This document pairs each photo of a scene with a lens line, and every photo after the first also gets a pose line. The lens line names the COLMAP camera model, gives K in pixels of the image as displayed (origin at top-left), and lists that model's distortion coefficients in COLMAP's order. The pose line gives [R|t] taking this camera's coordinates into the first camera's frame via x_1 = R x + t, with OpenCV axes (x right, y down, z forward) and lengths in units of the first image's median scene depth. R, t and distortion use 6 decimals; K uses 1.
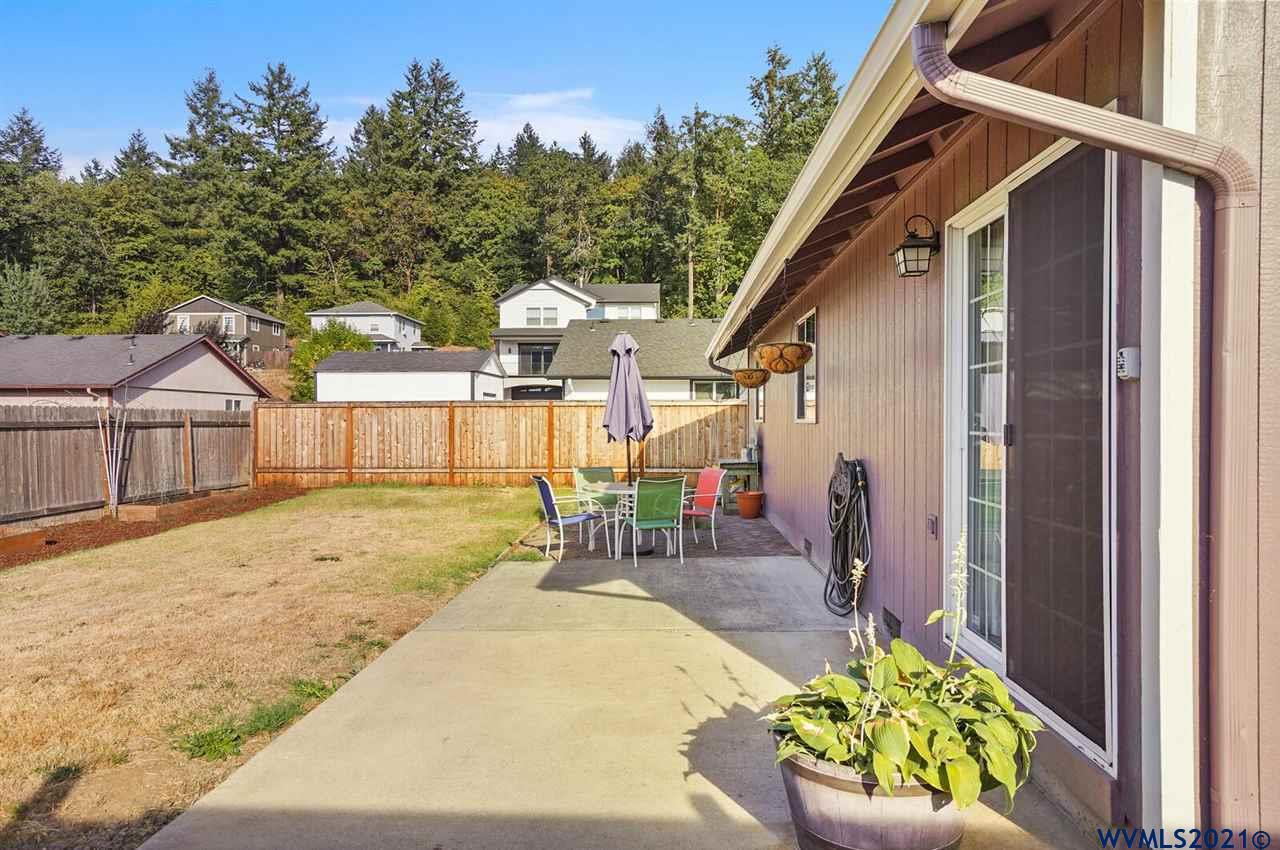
lens RADIAL K [[820.9, 0, 643.8], [0, 820.9, 423.7], [0, 0, 1]] dist [0.001901, 0.000695]
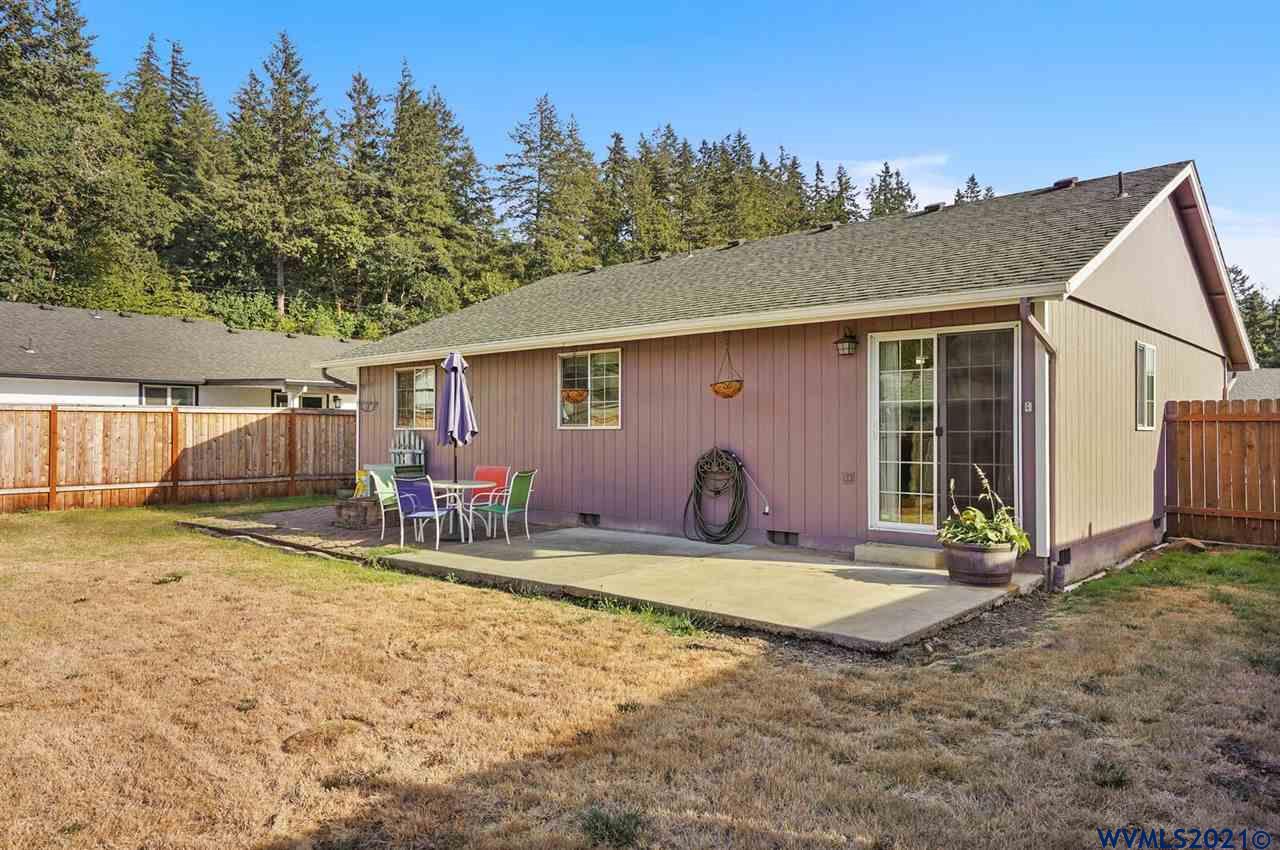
lens RADIAL K [[860.3, 0, 639.5], [0, 860.3, 428.0], [0, 0, 1]] dist [-0.008566, 0.002410]
pose [[0.654625, 0.002079, 0.755951, -0.379789], [0.003242, 0.999979, -0.005557, 0.002276], [-0.755947, 0.006089, 0.654605, -0.002632]]
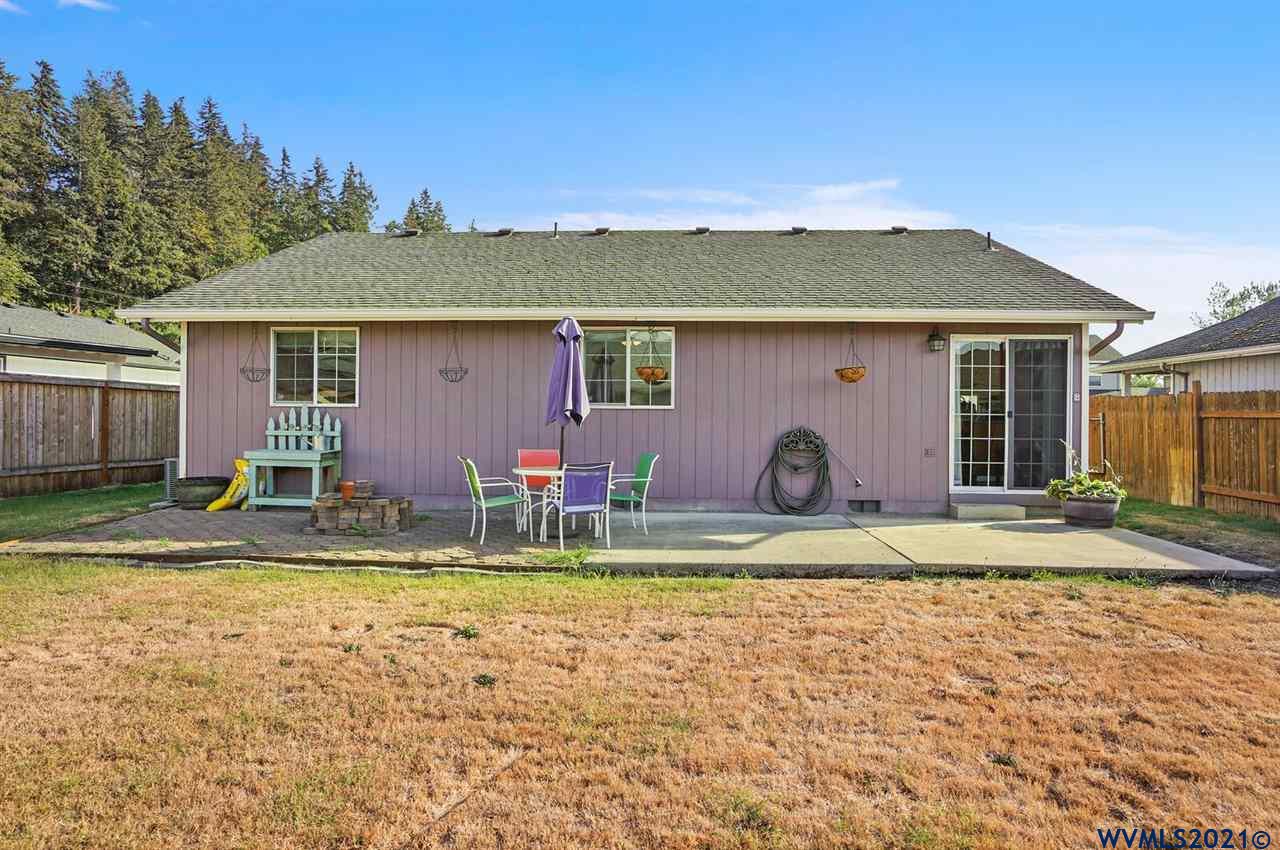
lens RADIAL K [[768.5, 0, 642.0], [0, 768.5, 419.3], [0, 0, 1]] dist [-0.012934, 0.009868]
pose [[0.032720, -0.007393, 0.999437, -0.469021], [-0.004966, 0.999959, 0.007559, 0.002903], [-0.999452, -0.005210, 0.032682, 0.421246]]
